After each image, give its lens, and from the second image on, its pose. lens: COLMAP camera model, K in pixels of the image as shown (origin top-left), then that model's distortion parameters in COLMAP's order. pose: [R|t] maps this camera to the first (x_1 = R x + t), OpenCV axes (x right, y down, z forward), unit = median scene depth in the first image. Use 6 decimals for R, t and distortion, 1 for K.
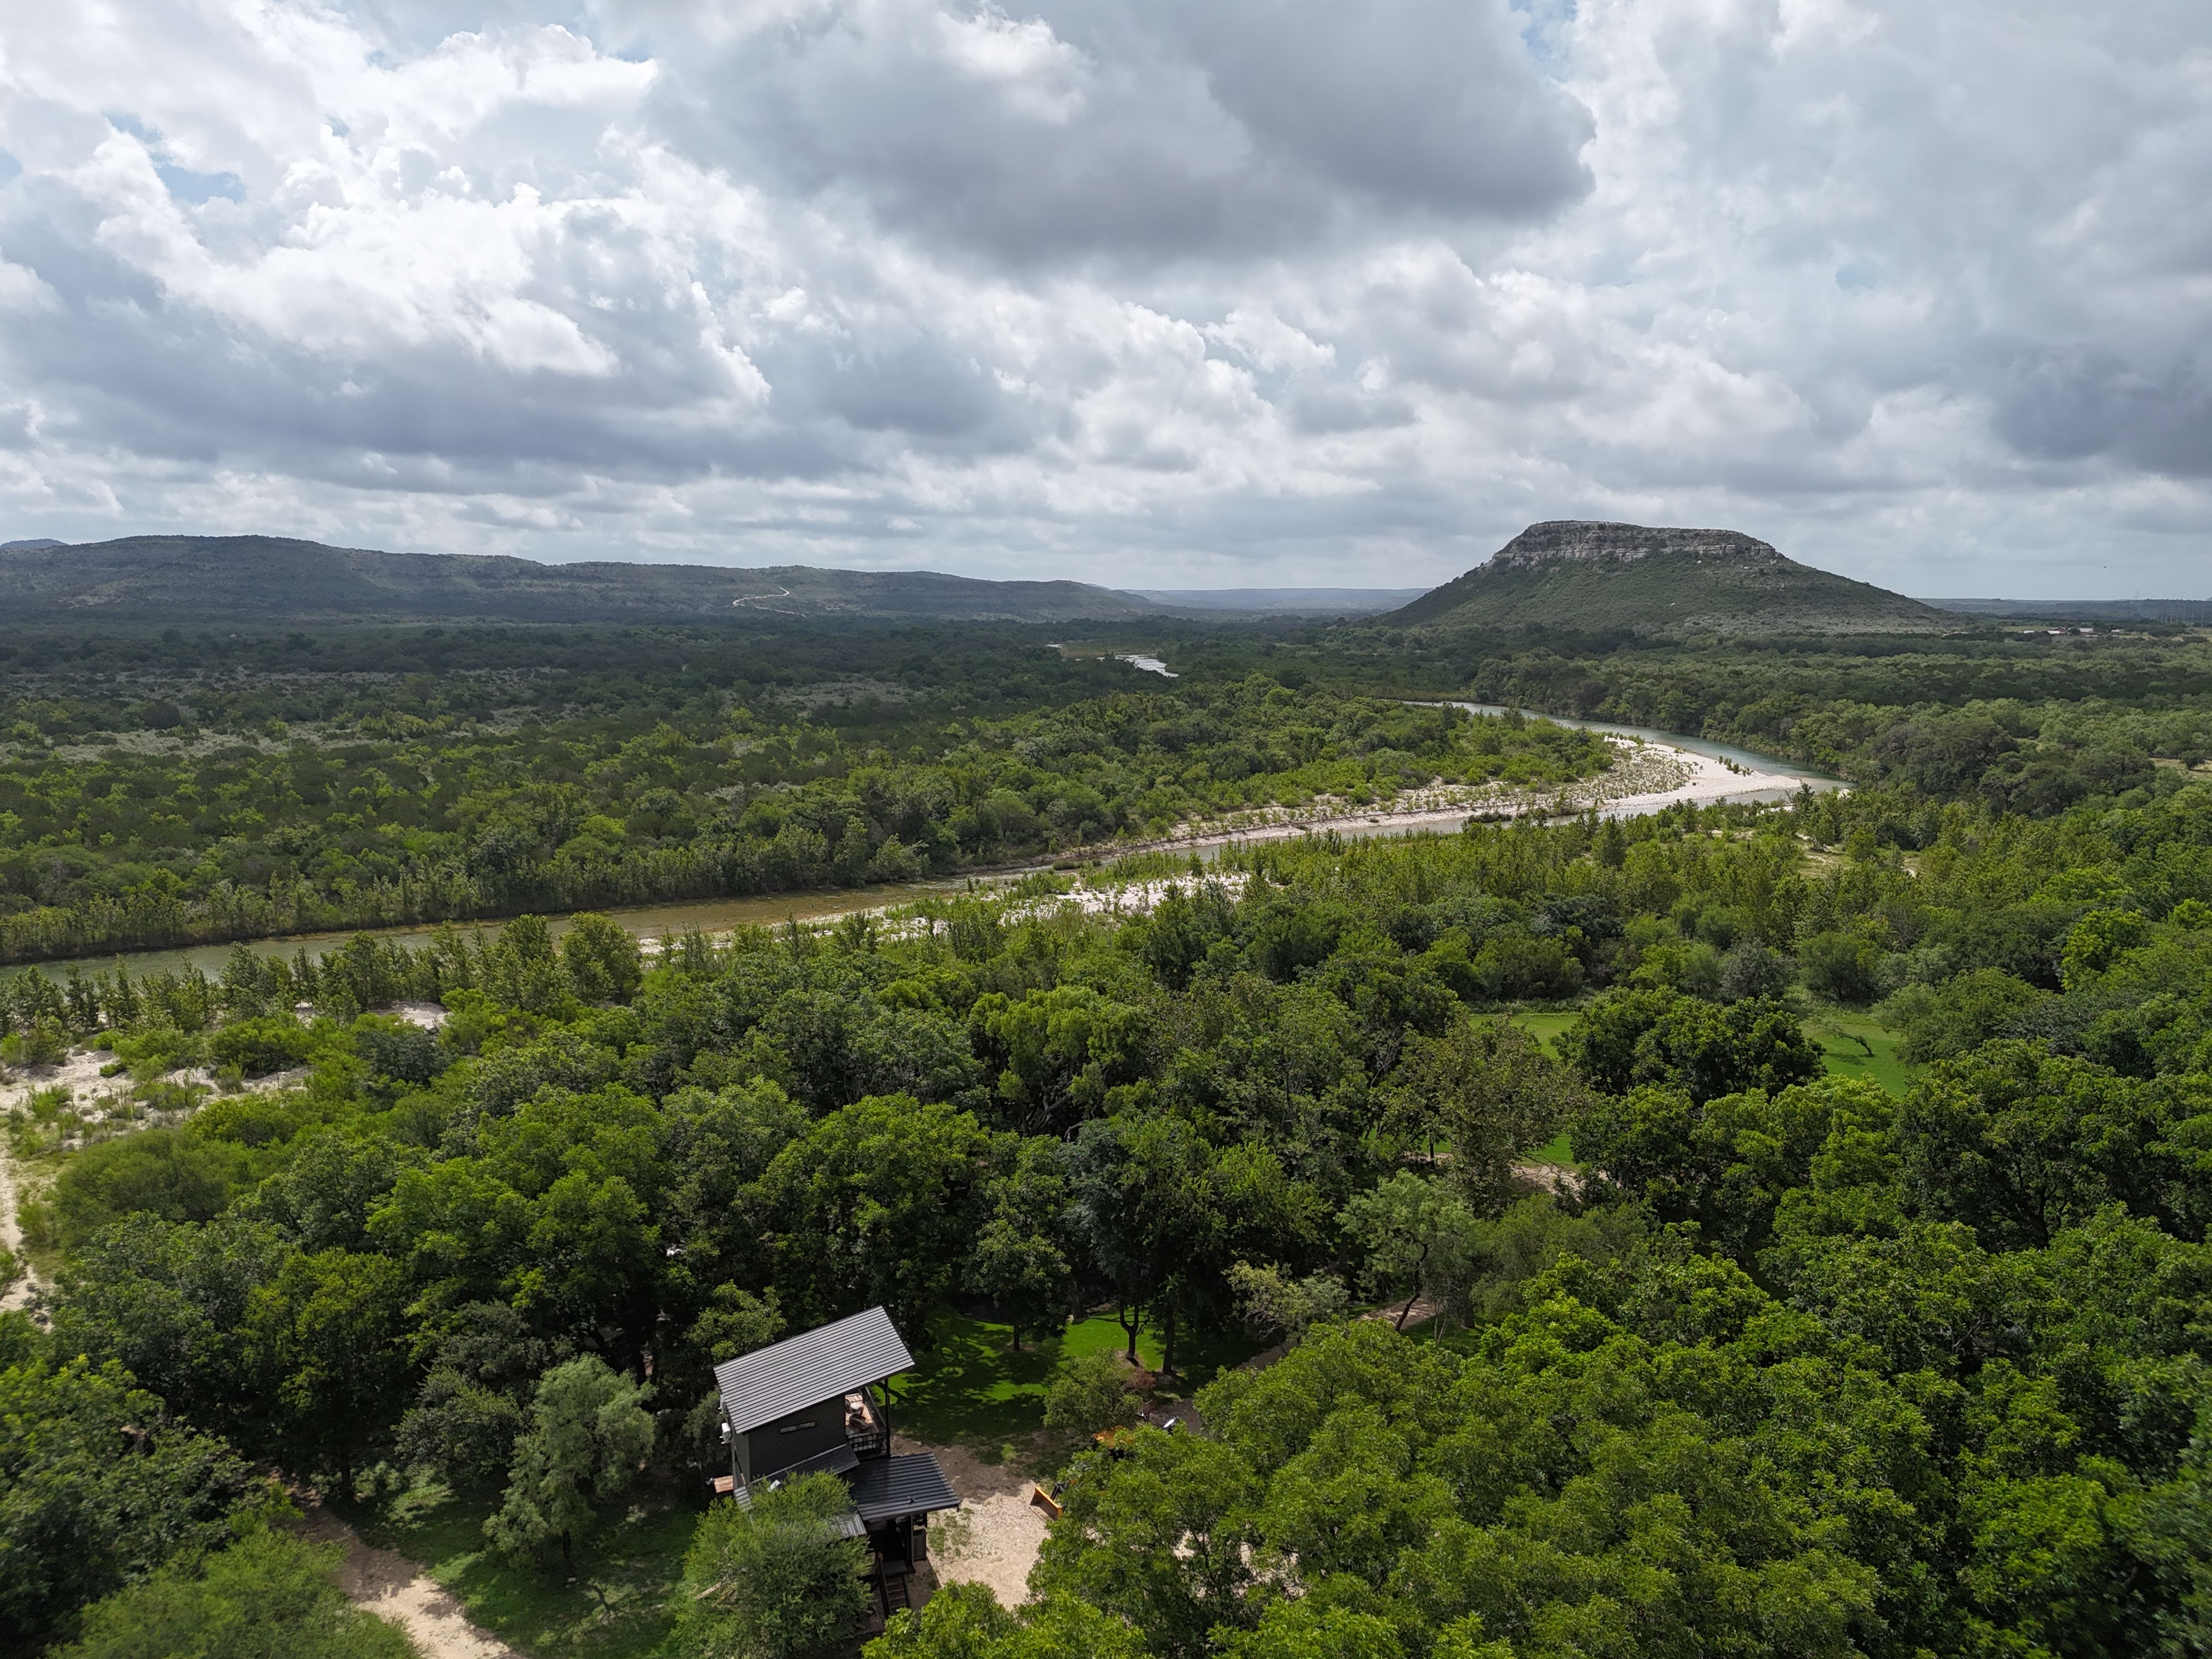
lens RADIAL K [[1640.7, 0, 1107.7], [0, 1640.7, 821.8], [0, 0, 1]] dist [0.077062, -0.065462]
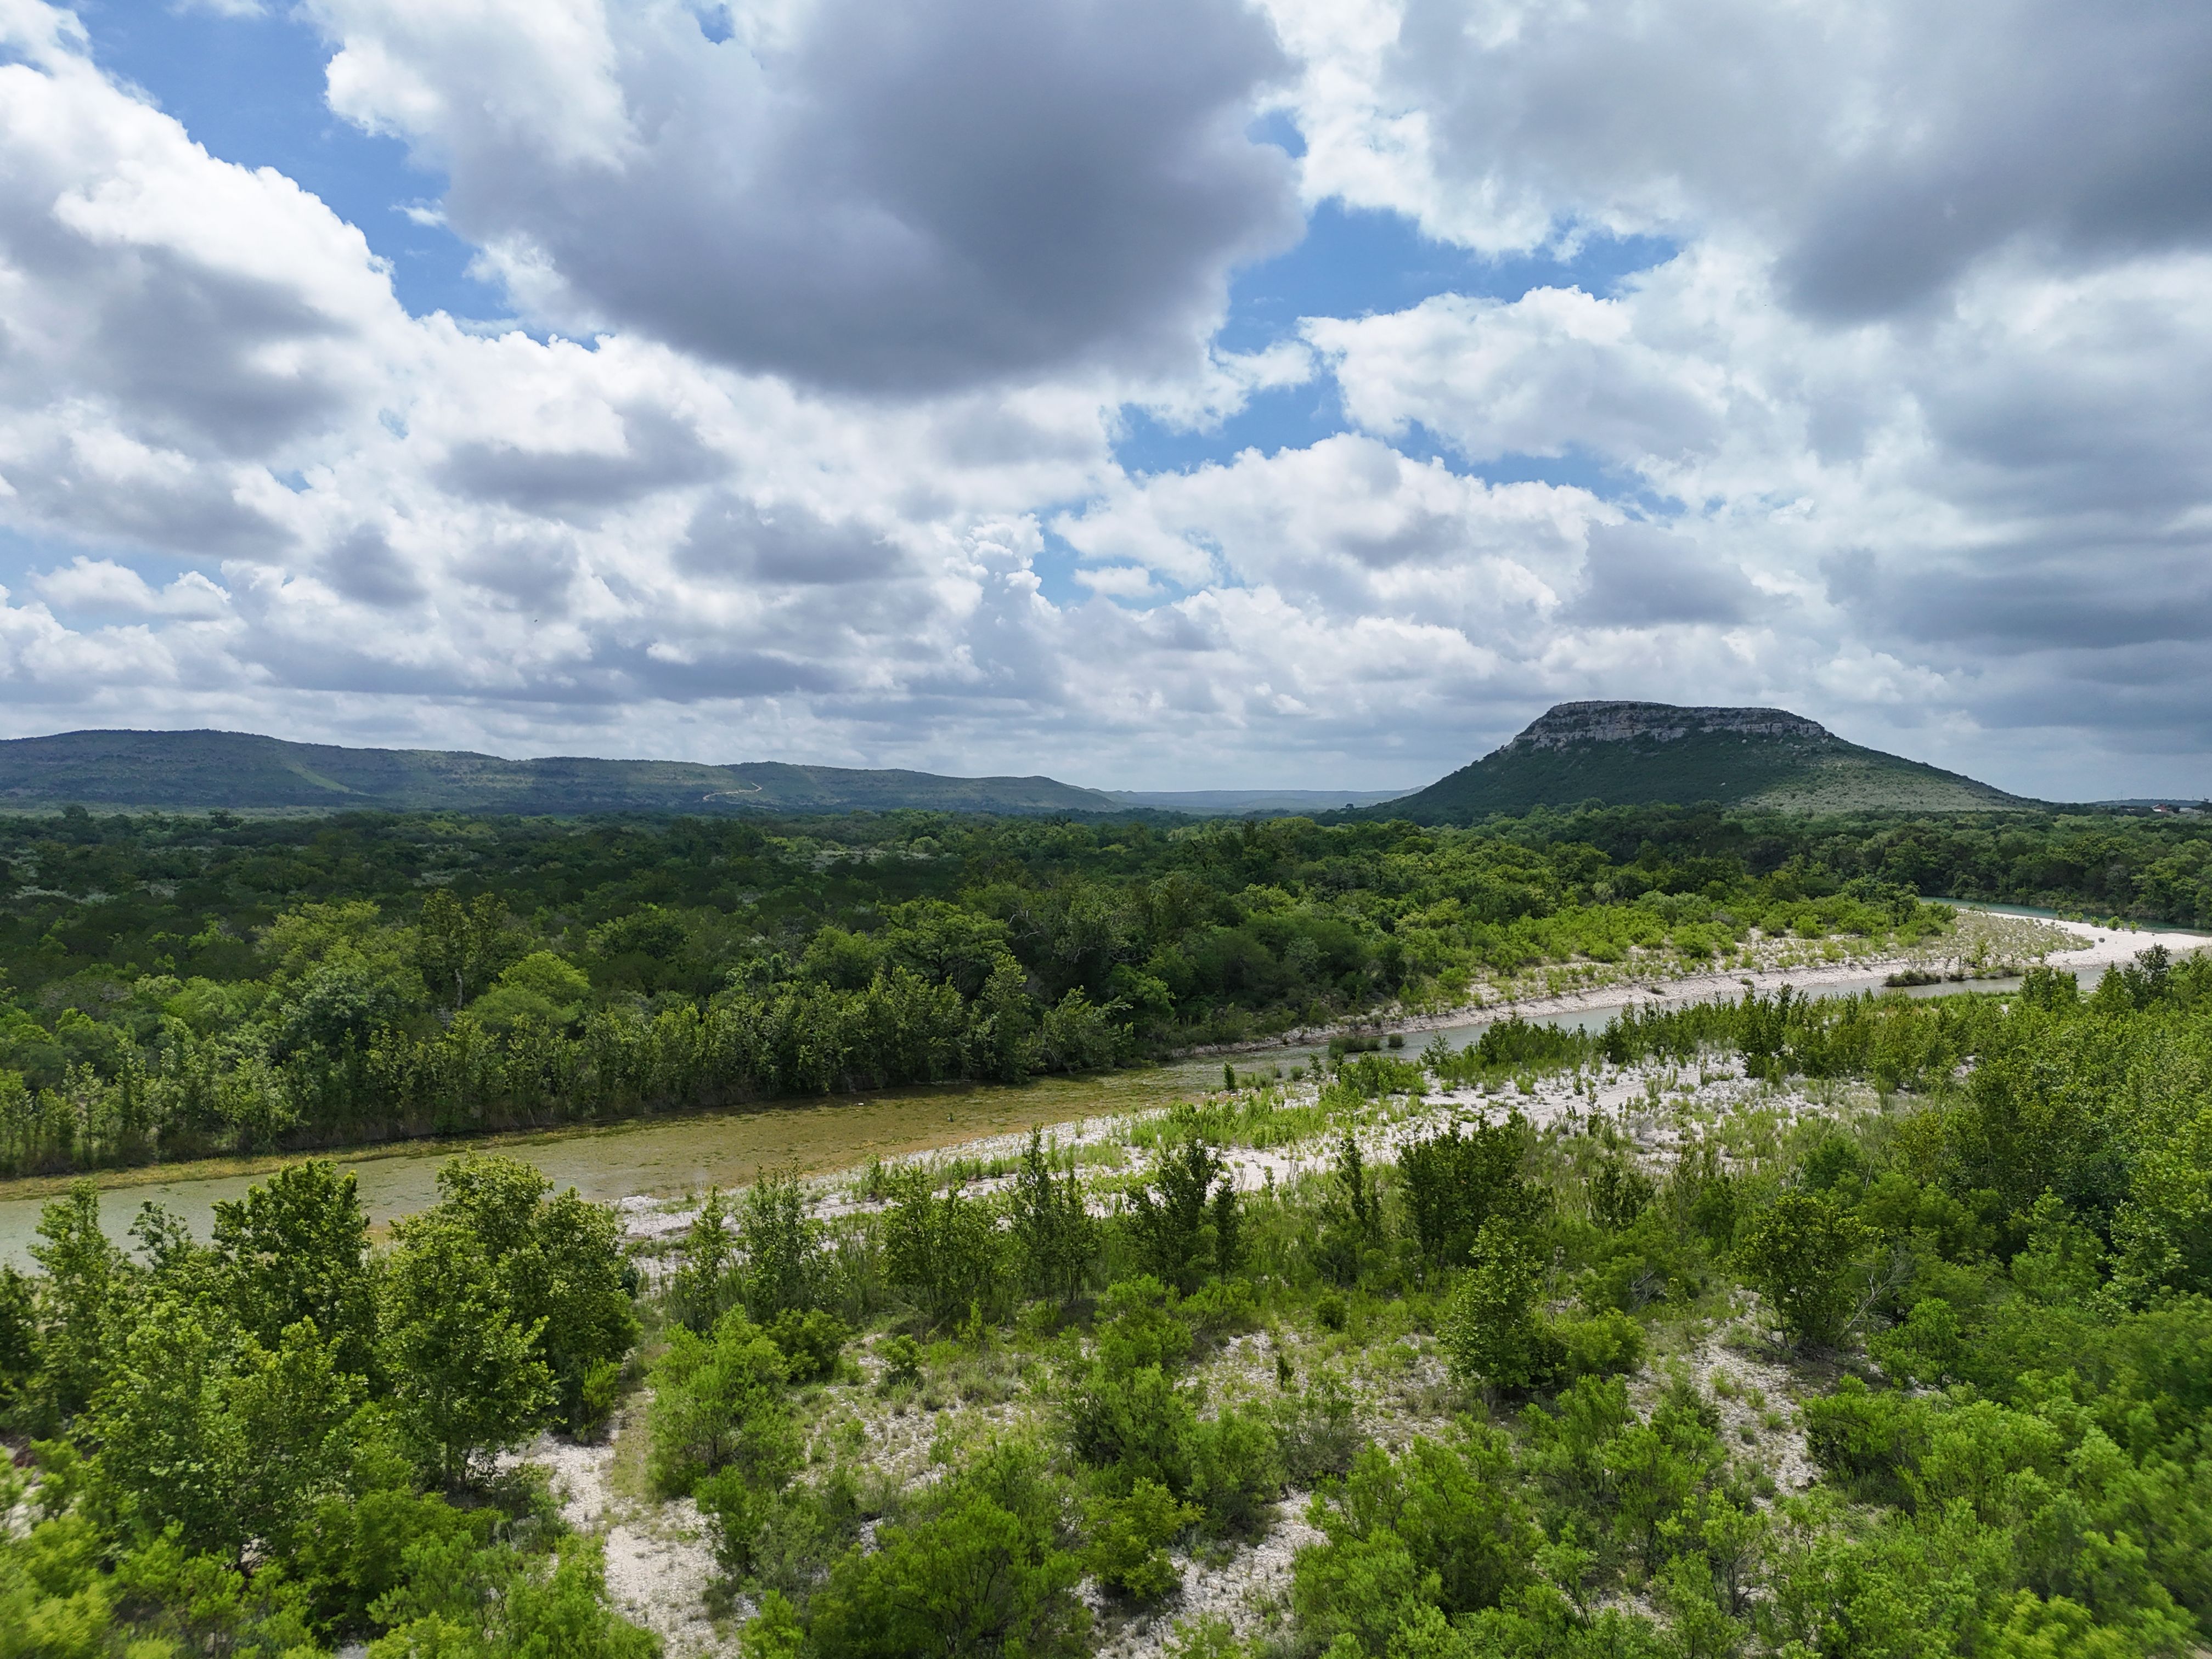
lens RADIAL K [[1640.7, 0, 1107.7], [0, 1640.7, 821.8], [0, 0, 1]] dist [0.077062, -0.065462]
pose [[0.999751, -0.000707, 0.022302, -0.308278], [0.003475, 0.992237, -0.124311, 0.050683], [-0.022041, 0.124358, 0.991993, 1.034170]]
